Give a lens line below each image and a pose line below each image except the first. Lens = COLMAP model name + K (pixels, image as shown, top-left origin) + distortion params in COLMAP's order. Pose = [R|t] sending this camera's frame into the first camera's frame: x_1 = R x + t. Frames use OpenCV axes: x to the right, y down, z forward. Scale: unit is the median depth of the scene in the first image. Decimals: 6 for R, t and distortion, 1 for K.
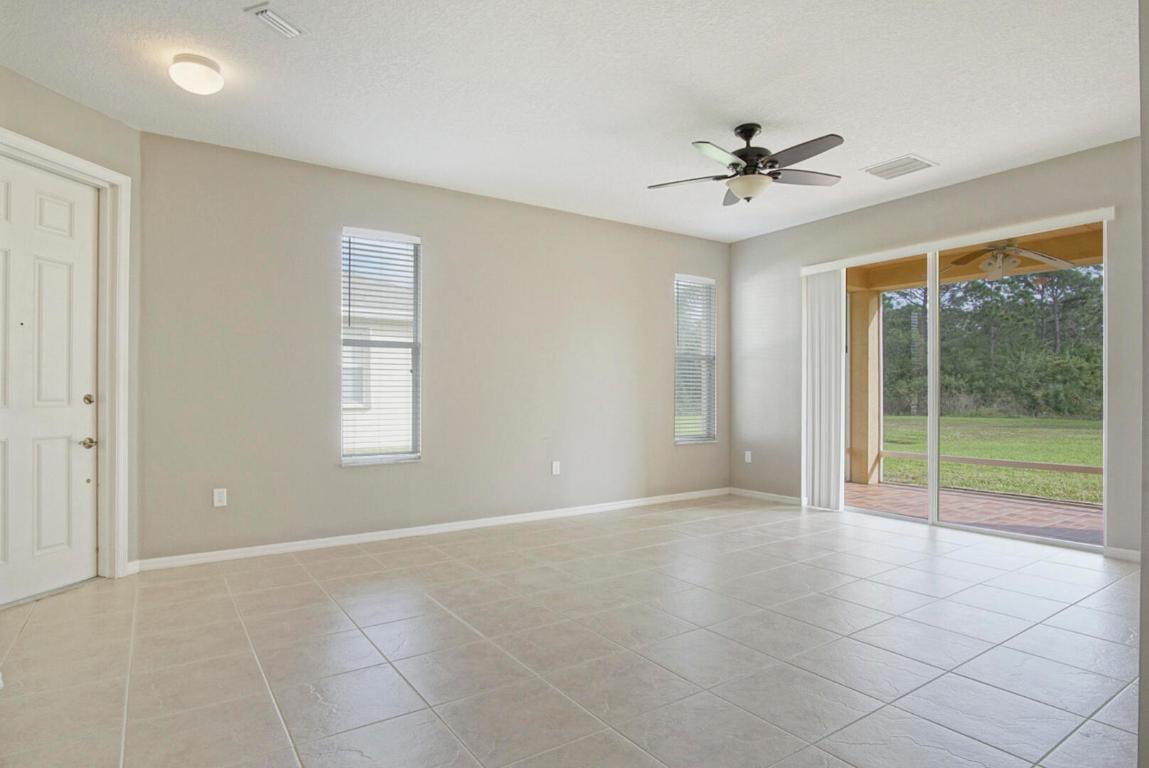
lens RADIAL K [[636.2, 0, 576.2], [0, 636.2, 390.1], [0, 0, 1]] dist [-0.002293, -0.000708]
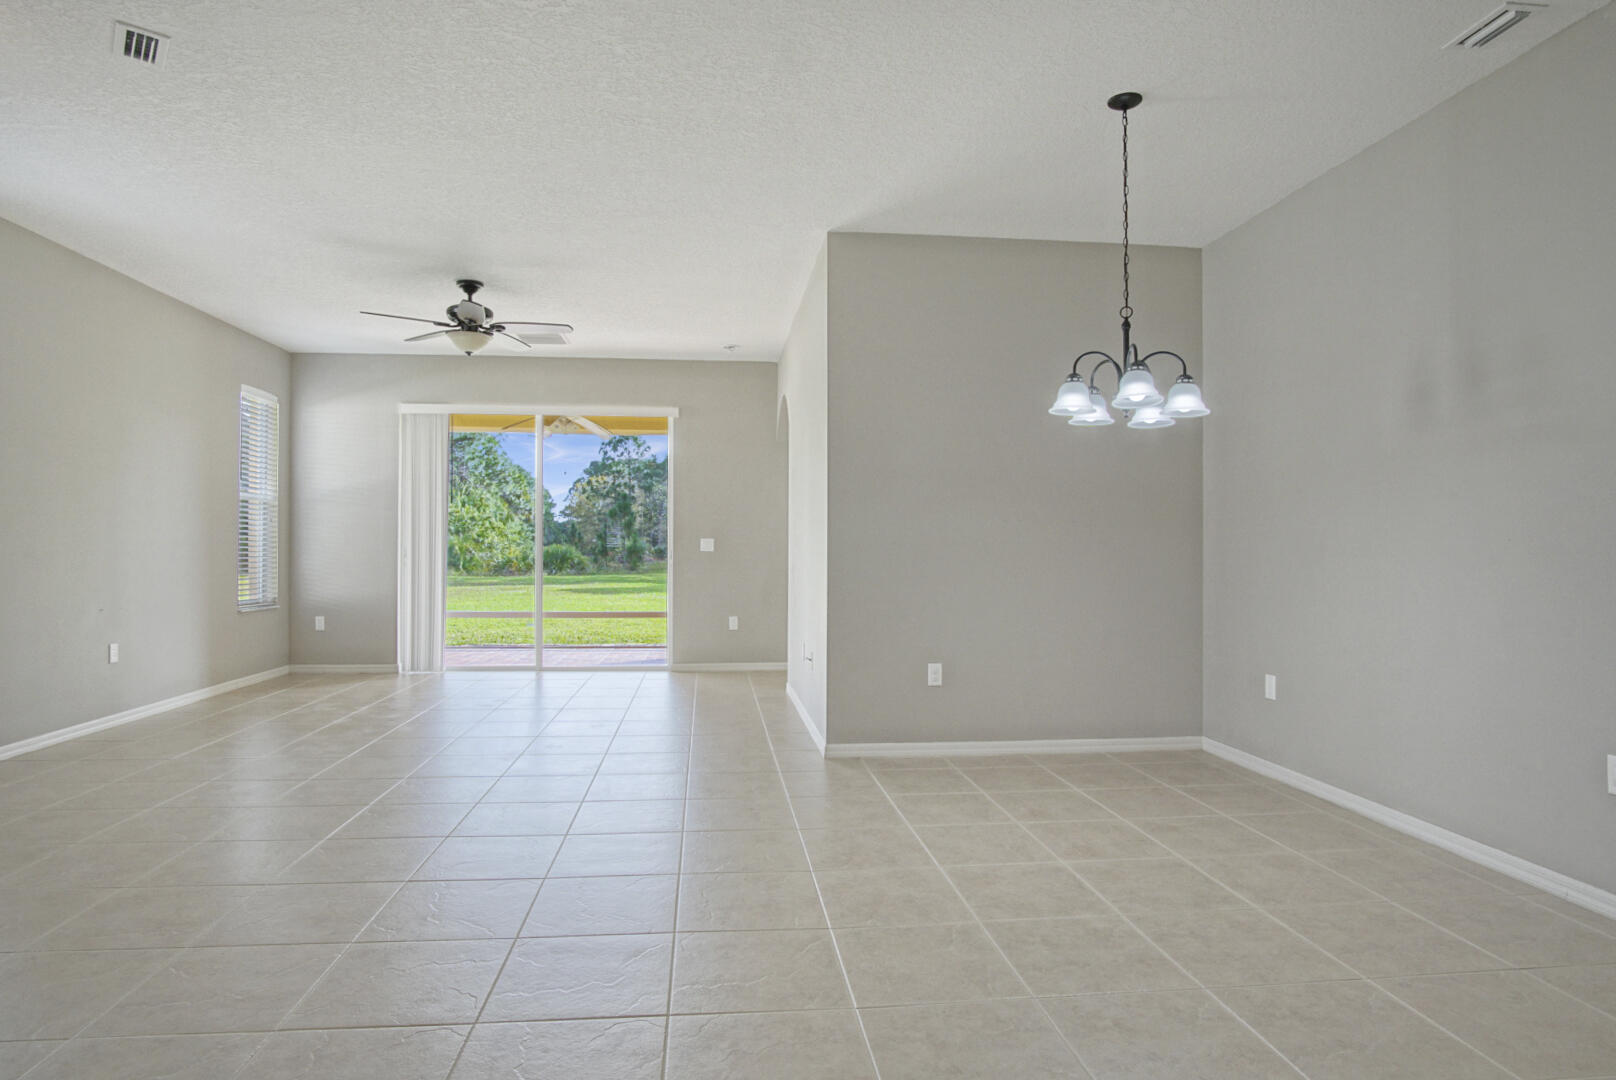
lens RADIAL K [[908.4, 0, 808.0], [0, 908.4, 540.0], [0, 0, 1]] dist [-0.000703, -0.000936]
pose [[0.479372, 0.012974, 0.877516, -0.478574], [-0.012891, 0.999887, -0.007741, -0.000406], [-0.877517, -0.007602, 0.479485, -0.106717]]
